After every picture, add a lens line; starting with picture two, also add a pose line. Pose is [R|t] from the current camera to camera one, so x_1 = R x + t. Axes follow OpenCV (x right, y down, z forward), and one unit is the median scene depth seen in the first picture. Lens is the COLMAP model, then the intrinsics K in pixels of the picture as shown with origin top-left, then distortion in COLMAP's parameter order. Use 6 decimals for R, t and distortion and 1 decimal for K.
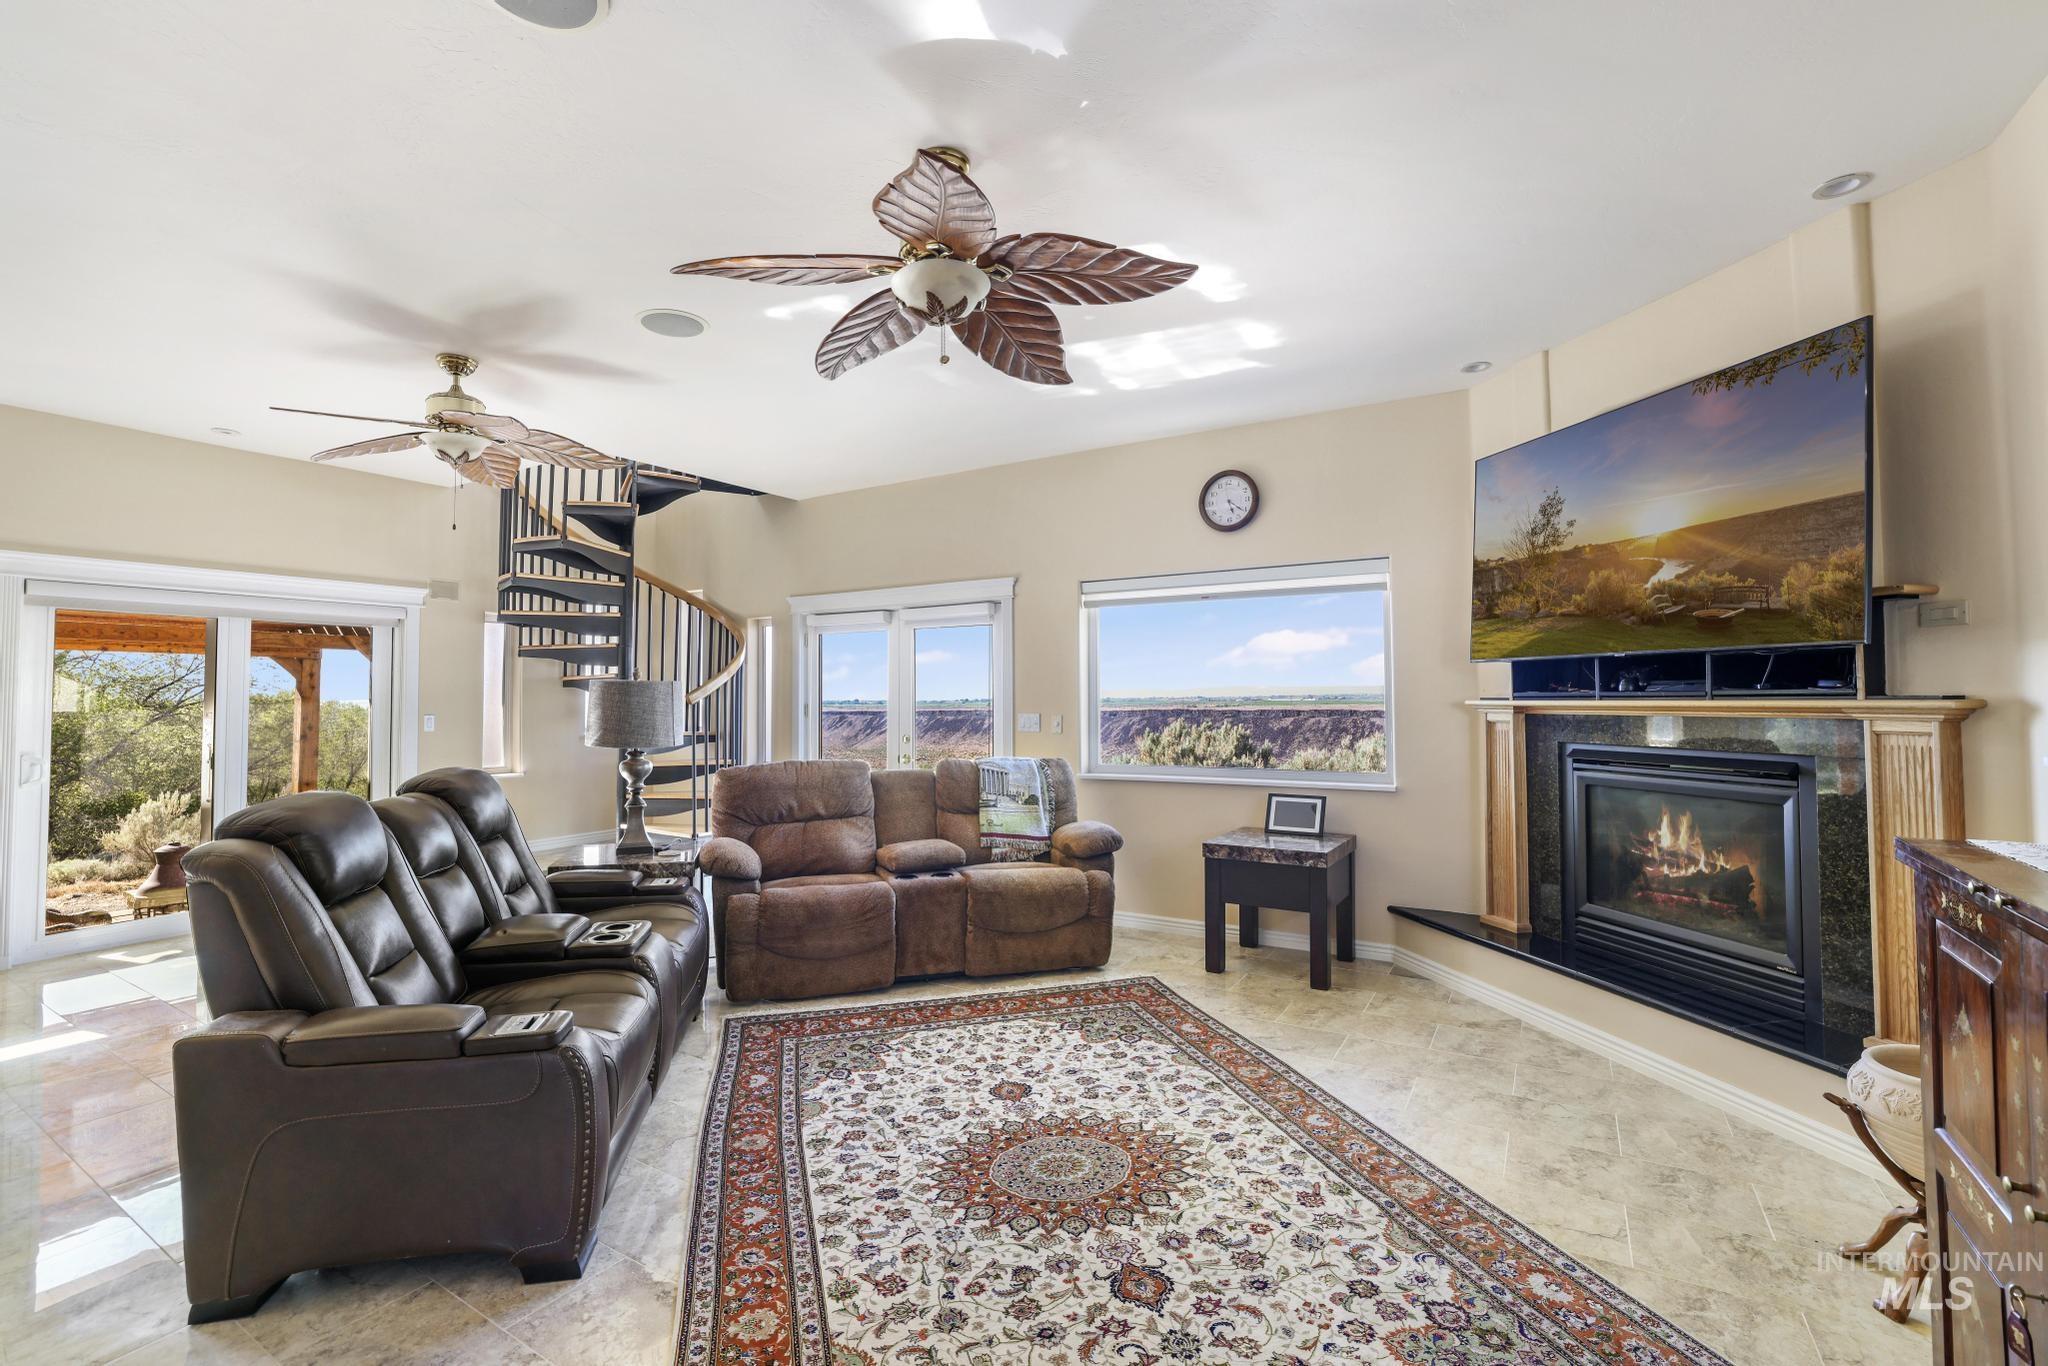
lens RADIAL K [[891.5, 0, 1020.8], [0, 891.5, 664.3], [0, 0, 1]] dist [-0.050283, 0.017353]
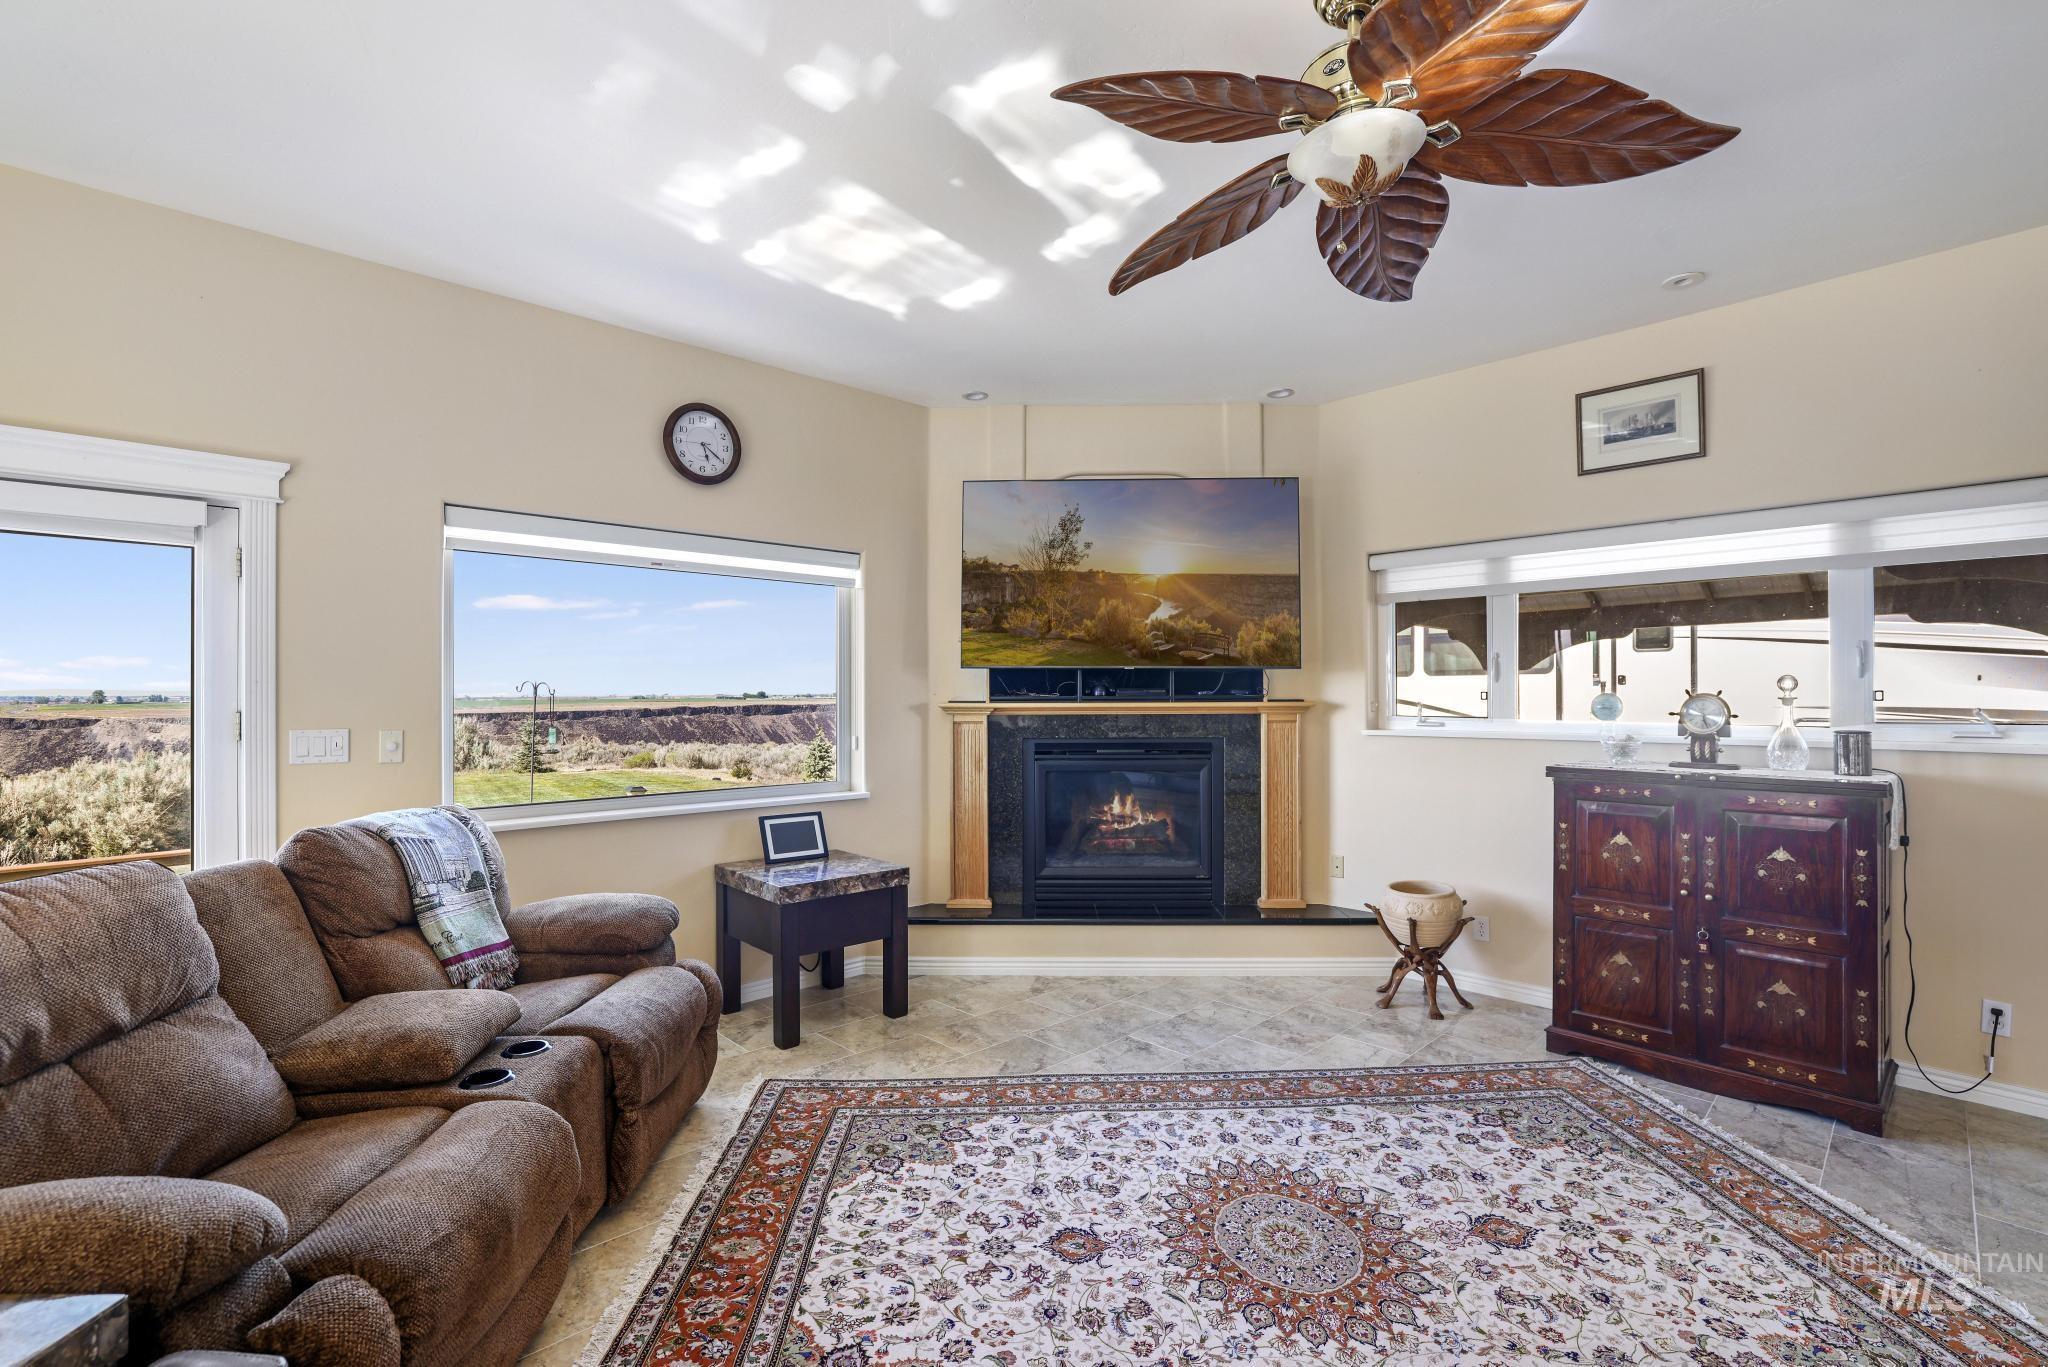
lens RADIAL K [[902.8, 0, 1019.1], [0, 902.8, 696.8], [0, 0, 1]] dist [-0.049490, 0.017812]
pose [[0.260082, 0.006912, 0.965562, -0.611627], [-0.036014, 0.999348, 0.002546, 0.031039], [-0.964915, -0.035436, 0.260161, 0.735504]]
